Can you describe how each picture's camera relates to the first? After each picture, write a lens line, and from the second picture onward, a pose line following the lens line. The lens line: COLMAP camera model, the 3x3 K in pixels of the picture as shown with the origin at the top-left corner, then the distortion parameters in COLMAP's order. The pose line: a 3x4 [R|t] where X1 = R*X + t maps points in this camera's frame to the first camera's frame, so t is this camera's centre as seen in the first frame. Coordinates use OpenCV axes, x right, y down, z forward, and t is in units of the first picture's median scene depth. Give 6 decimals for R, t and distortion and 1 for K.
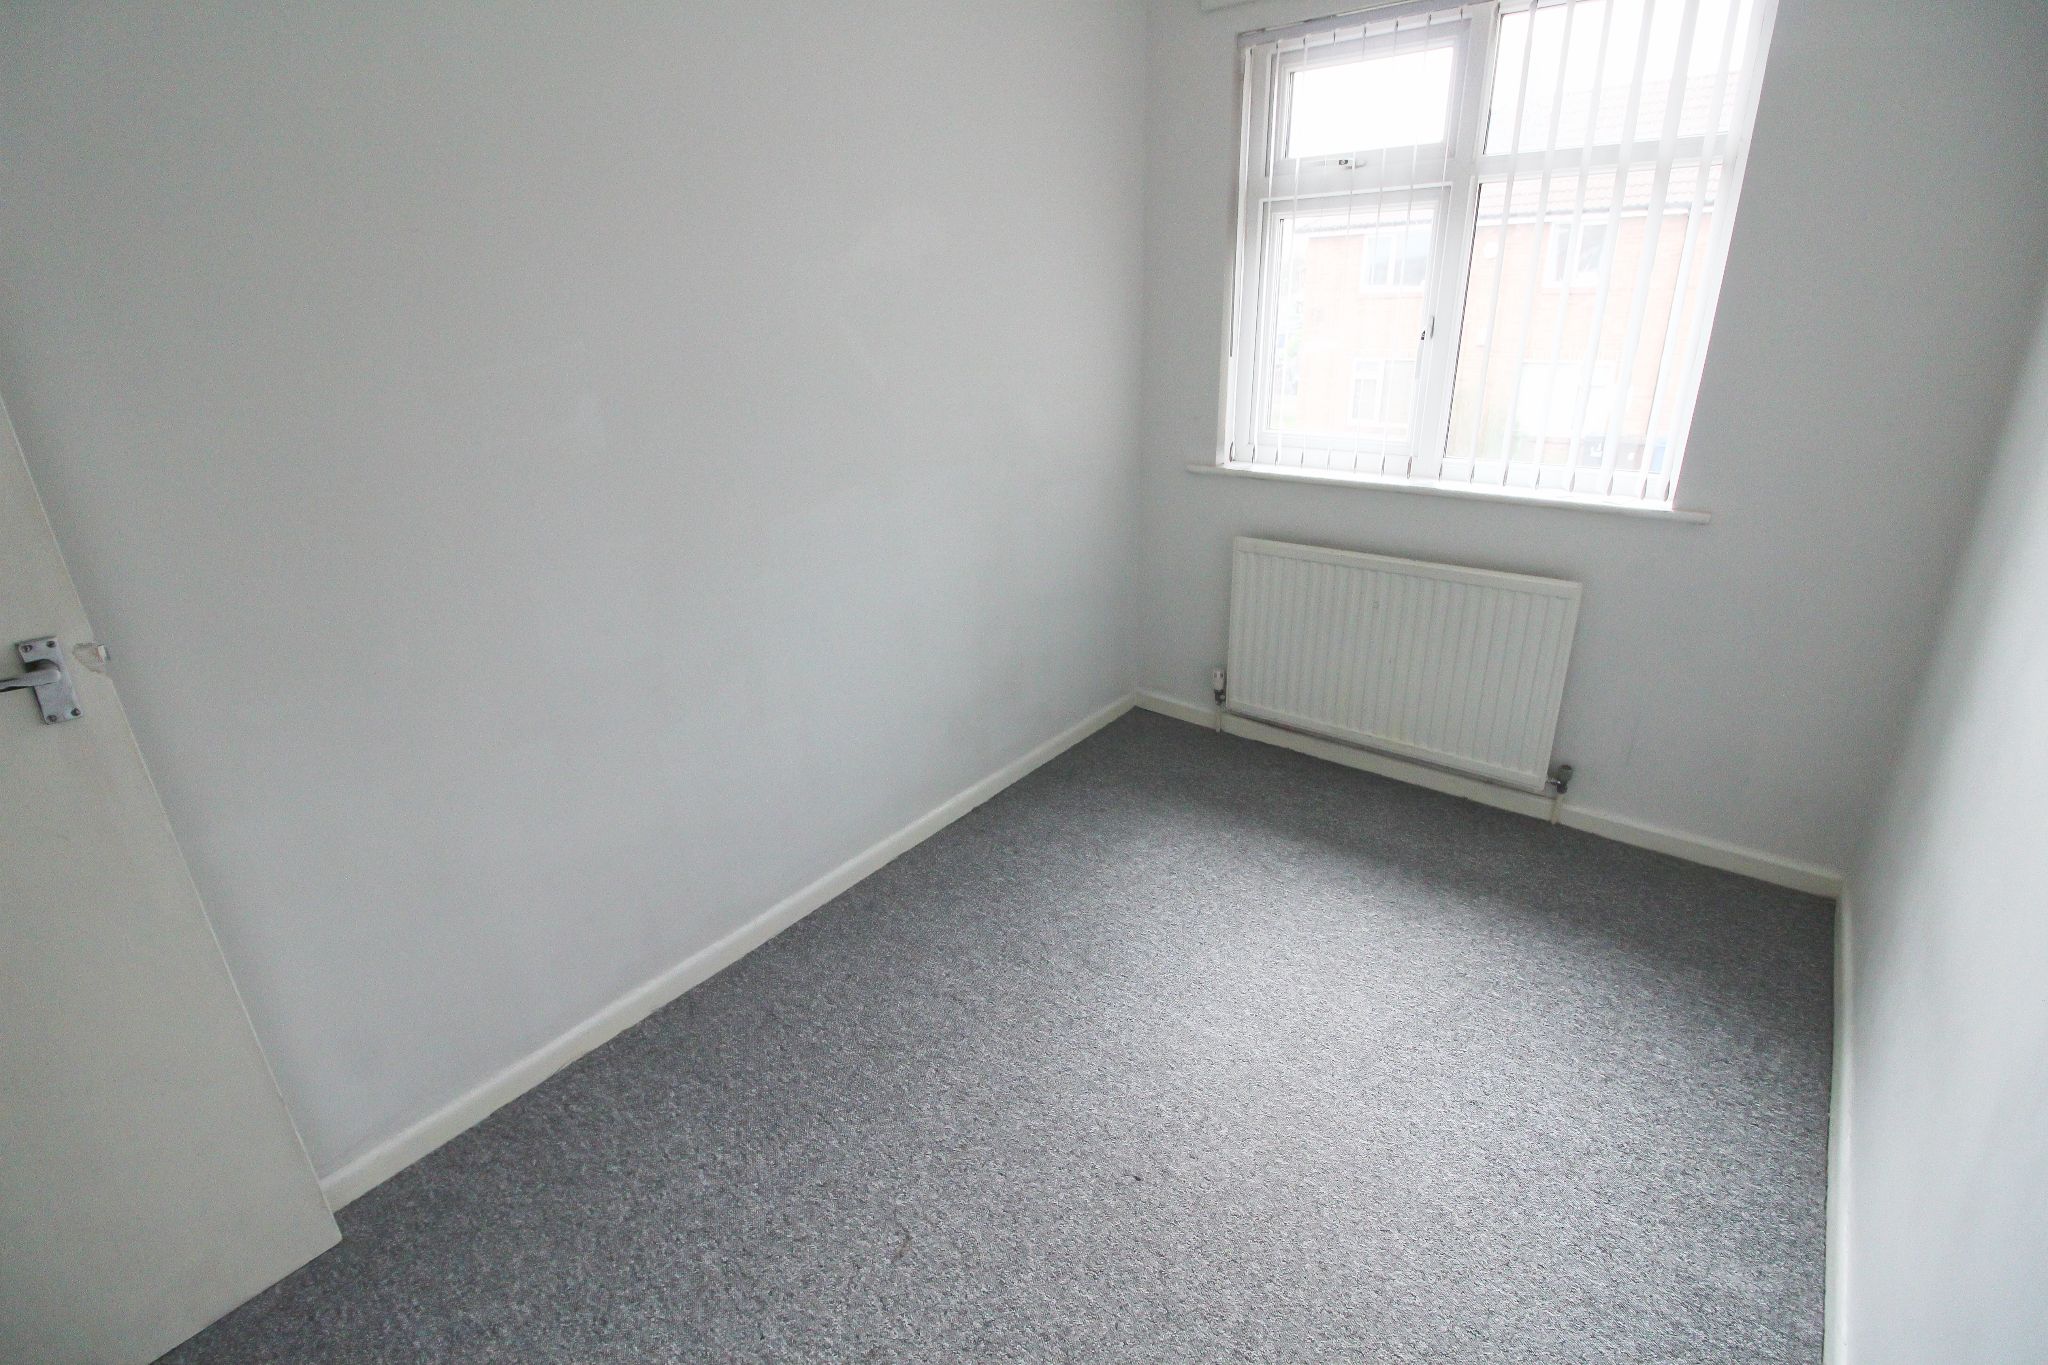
lens RADIAL K [[948.1, 0, 1029.3], [0, 948.1, 674.4], [0, 0, 1]] dist [-0.010061, -0.004767]
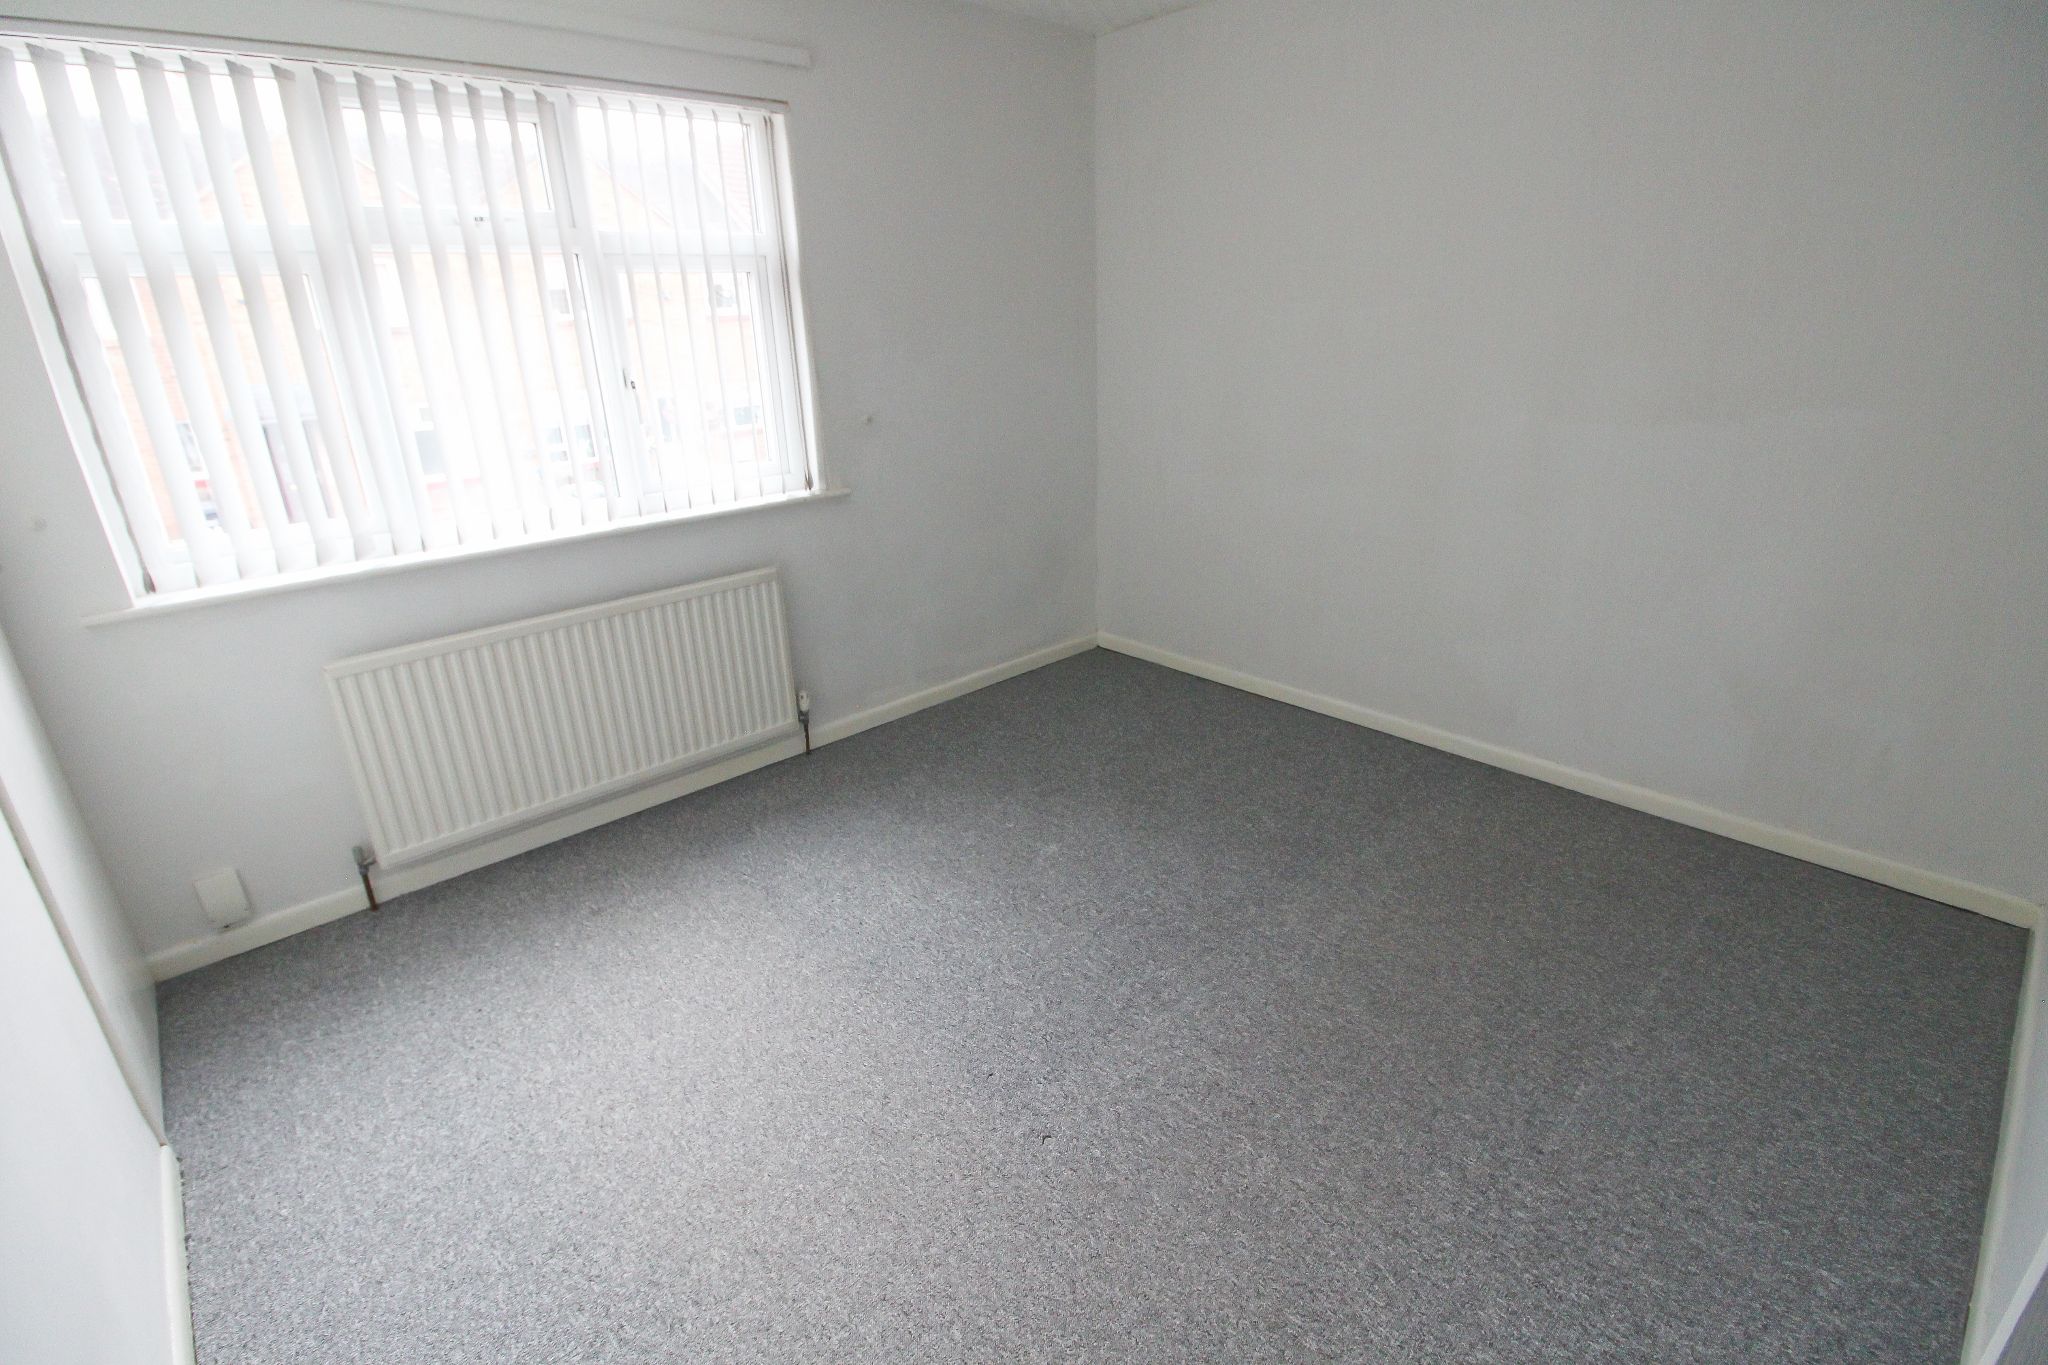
lens RADIAL K [[948.1, 0, 1024.0], [0, 948.1, 676.5], [0, 0, 1]] dist [-0.010061, -0.004767]
pose [[0.200160, -0.342081, 0.918105, -0.534188], [0.398320, 0.884545, 0.242738, -0.128744], [-0.895141, 0.317113, 0.313308, 0.314621]]
